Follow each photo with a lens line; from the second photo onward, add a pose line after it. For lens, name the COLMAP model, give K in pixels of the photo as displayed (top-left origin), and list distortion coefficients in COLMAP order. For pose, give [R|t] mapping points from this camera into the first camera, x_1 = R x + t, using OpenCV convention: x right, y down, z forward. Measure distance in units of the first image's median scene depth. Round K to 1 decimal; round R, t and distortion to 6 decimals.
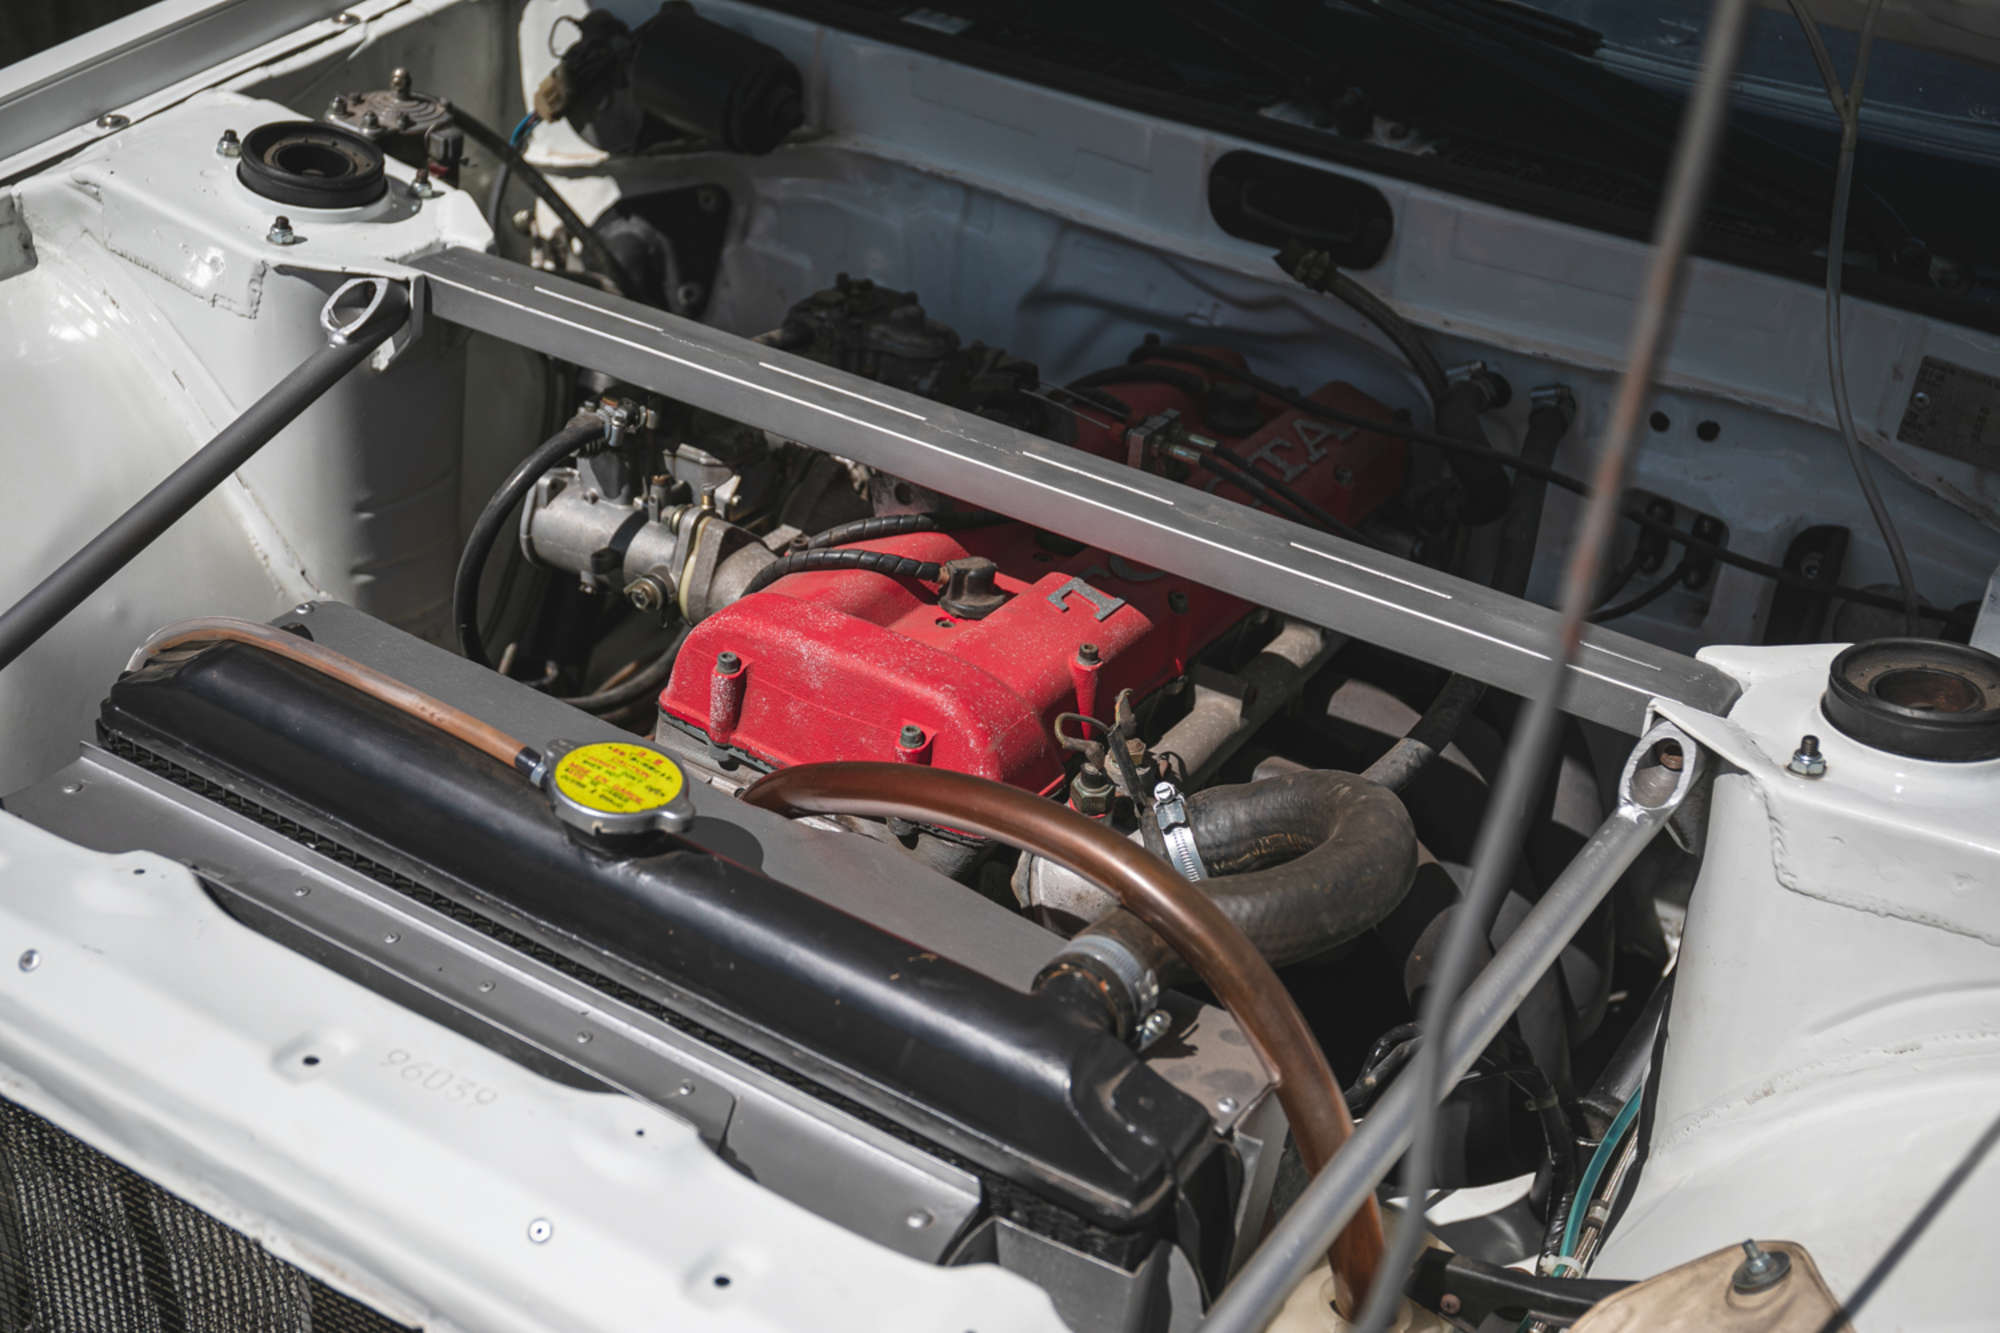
lens RADIAL K [[2536.4, 0, 1042.2], [0, 2536.4, 663.2], [0, 0, 1]] dist [0.046672, 0.057742]
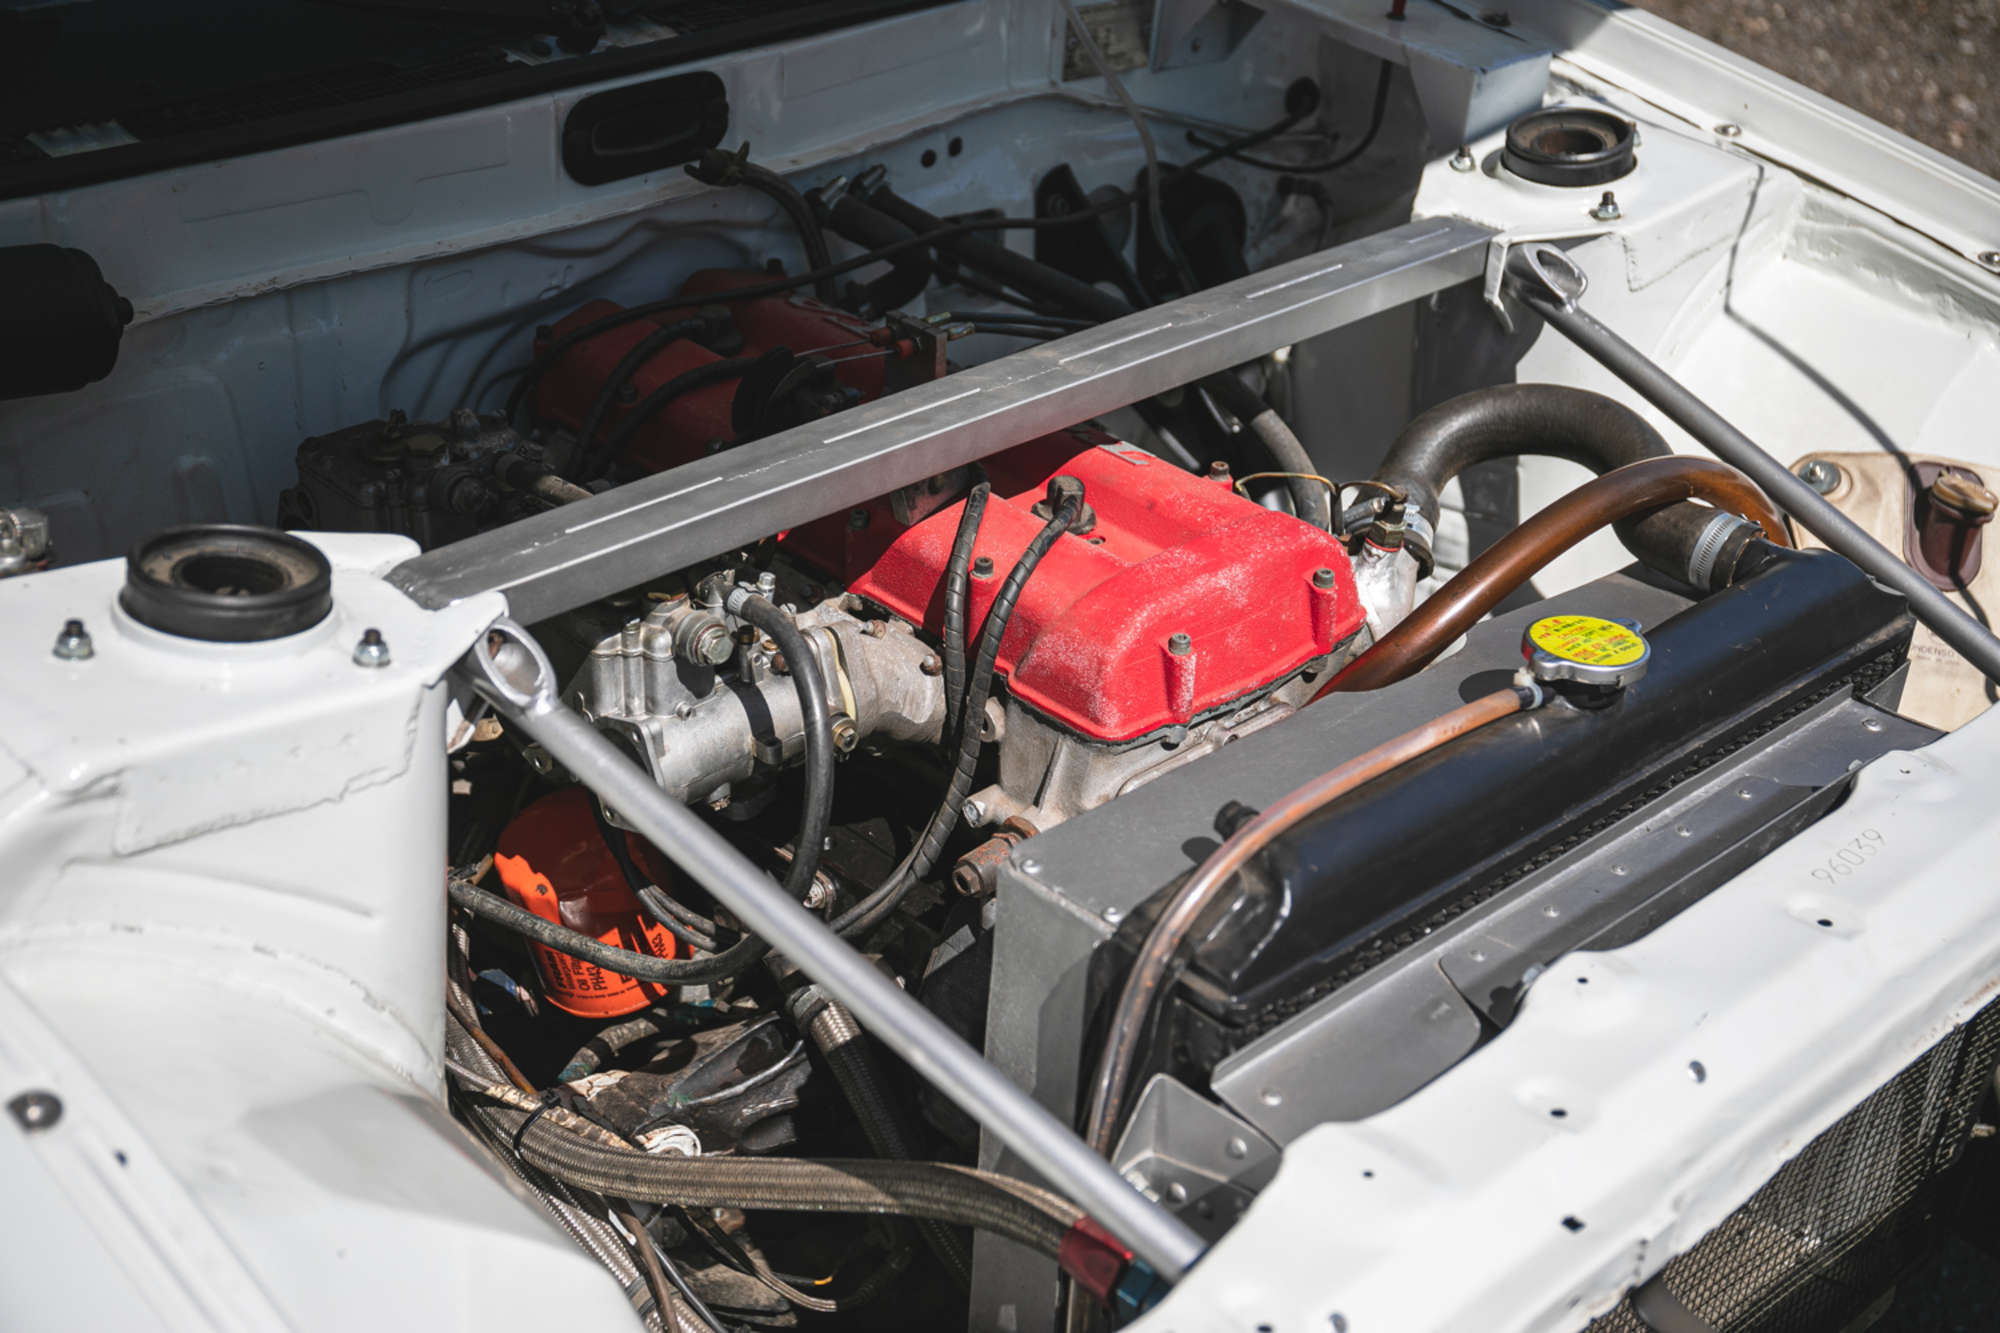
lens RADIAL K [[2536.4, 0, 1042.2], [0, 2536.4, 663.2], [0, 0, 1]] dist [0.046672, 0.057742]
pose [[0.261375, -0.548519, 0.794236, -0.817480], [0.454496, 0.795852, 0.400065, -0.365886], [-0.851538, 0.256410, 0.457315, 0.512037]]
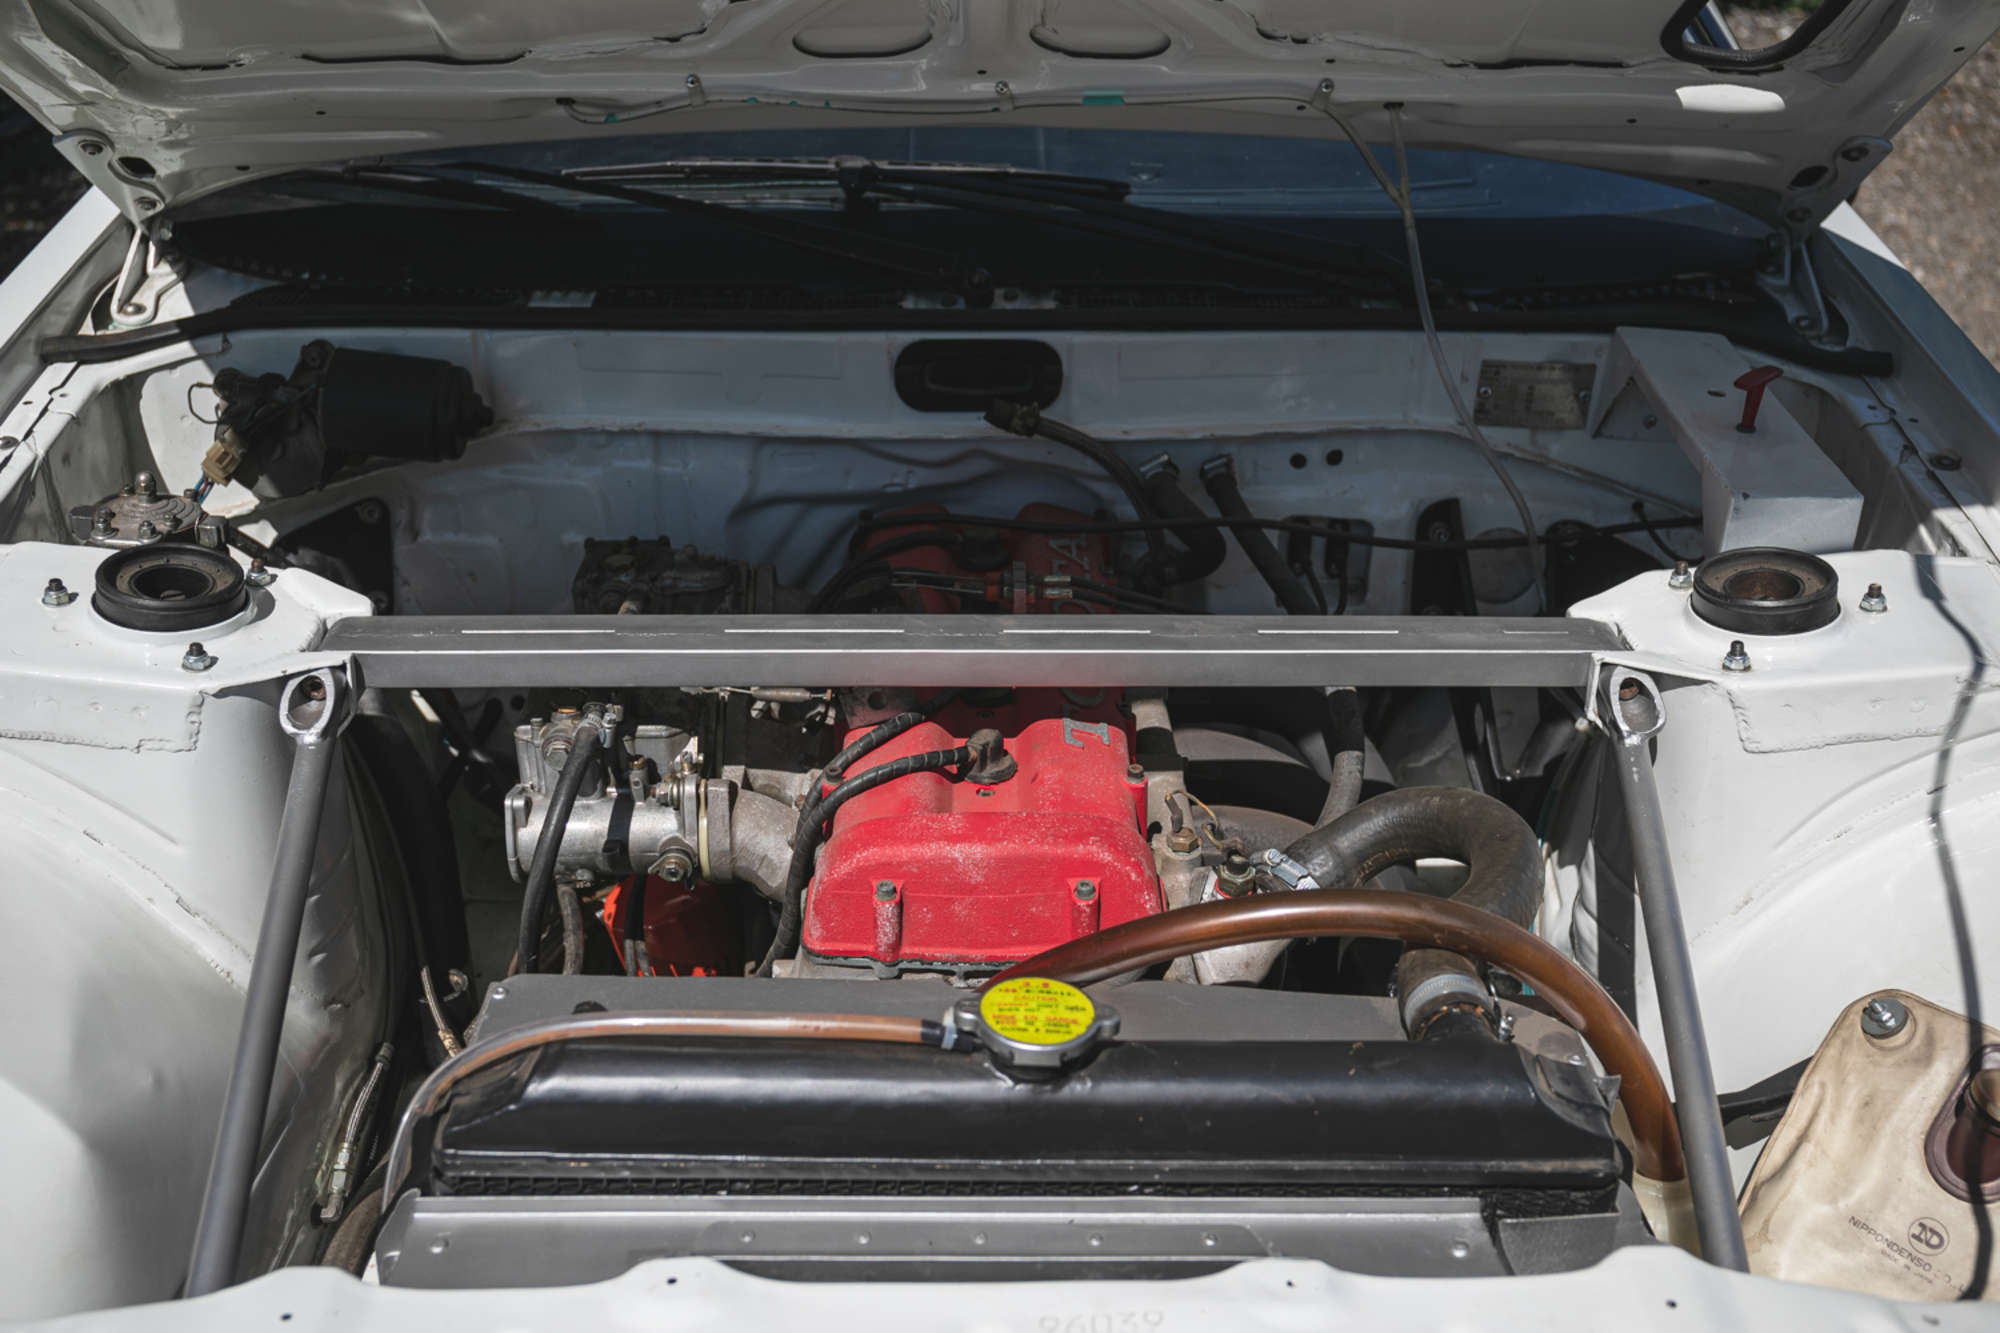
lens RADIAL K [[2081.9, 0, 1054.5], [0, 2081.9, 673.7], [0, 0, 1]] dist [-0.015924, 0.014214]
pose [[0.838096, -0.318613, 0.442810, -0.377289], [0.319960, 0.944534, 0.074035, -0.115903], [-0.441838, 0.079633, 0.893554, 0.128901]]
